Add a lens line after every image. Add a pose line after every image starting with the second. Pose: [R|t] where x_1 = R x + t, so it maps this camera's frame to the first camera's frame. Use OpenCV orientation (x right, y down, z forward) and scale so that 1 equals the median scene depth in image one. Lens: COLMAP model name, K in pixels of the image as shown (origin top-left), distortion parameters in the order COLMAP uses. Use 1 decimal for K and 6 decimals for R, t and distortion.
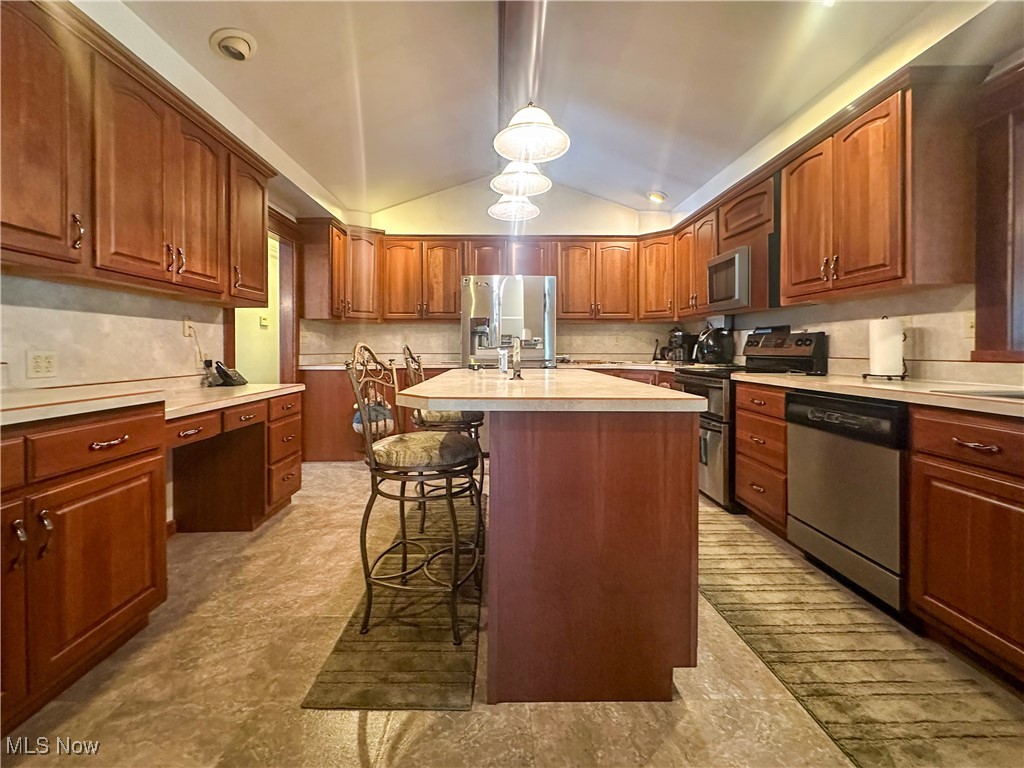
lens RADIAL K [[419.6, 0, 495.9], [0, 419.6, 351.8], [0, 0, 1]] dist [-0.007277, 0.000159]
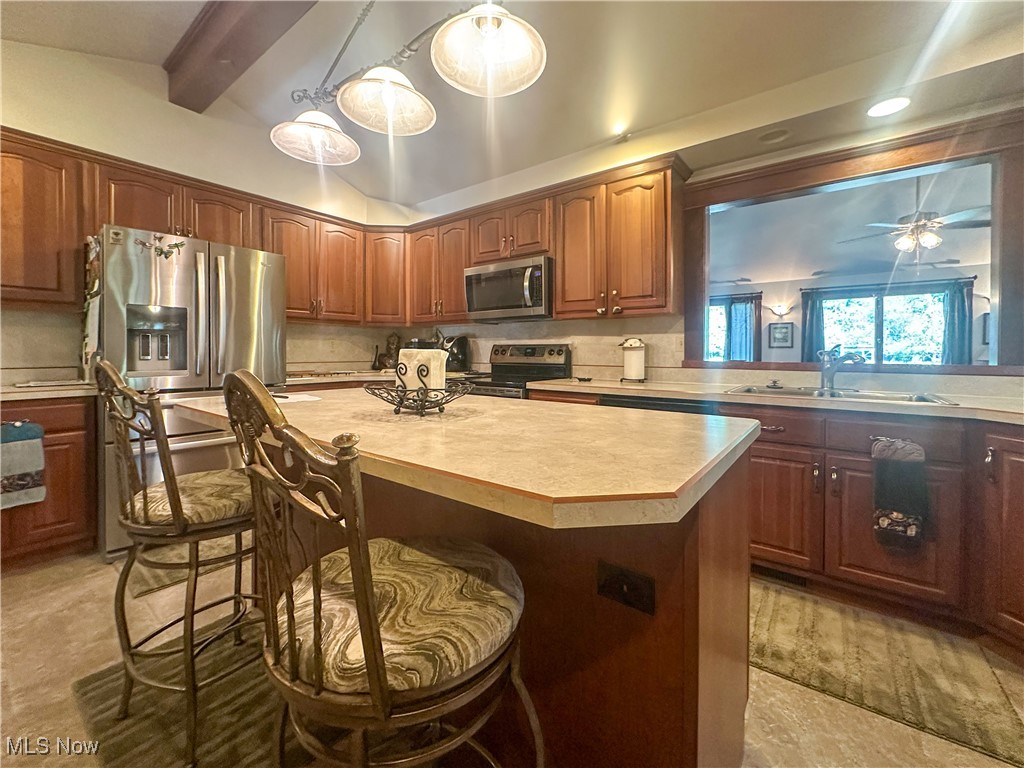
lens RADIAL K [[419.6, 0, 515.3], [0, 419.6, 354.9], [0, 0, 1]] dist [-0.007277, 0.000159]
pose [[0.604922, -0.006965, 0.796254, -0.239593], [0.004630, 0.999976, 0.005230, -0.019308], [-0.796271, 0.000523, 0.604940, 0.336978]]
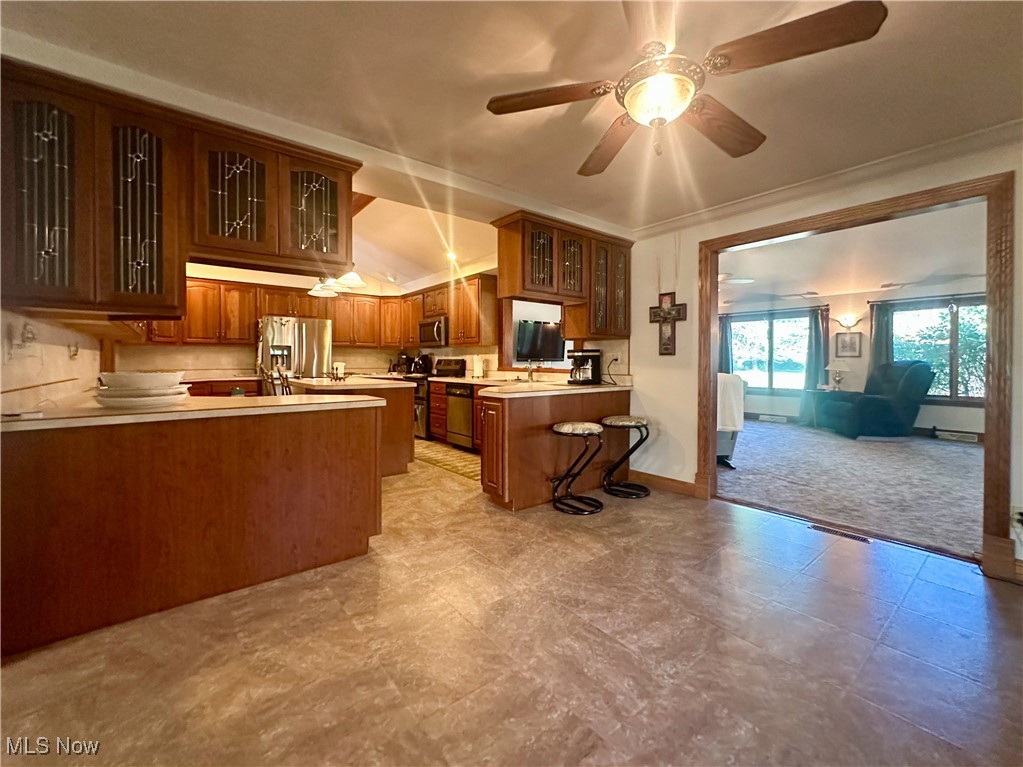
lens RADIAL K [[419.2, 0, 515.2], [0, 419.2, 365.4], [0, 0, 1]] dist [-0.007277, 0.000159]
pose [[0.775696, -0.003306, 0.631098, -0.409682], [0.002761, 0.999994, 0.001845, -0.012728], [-0.631101, 0.000311, 0.775701, -0.866024]]
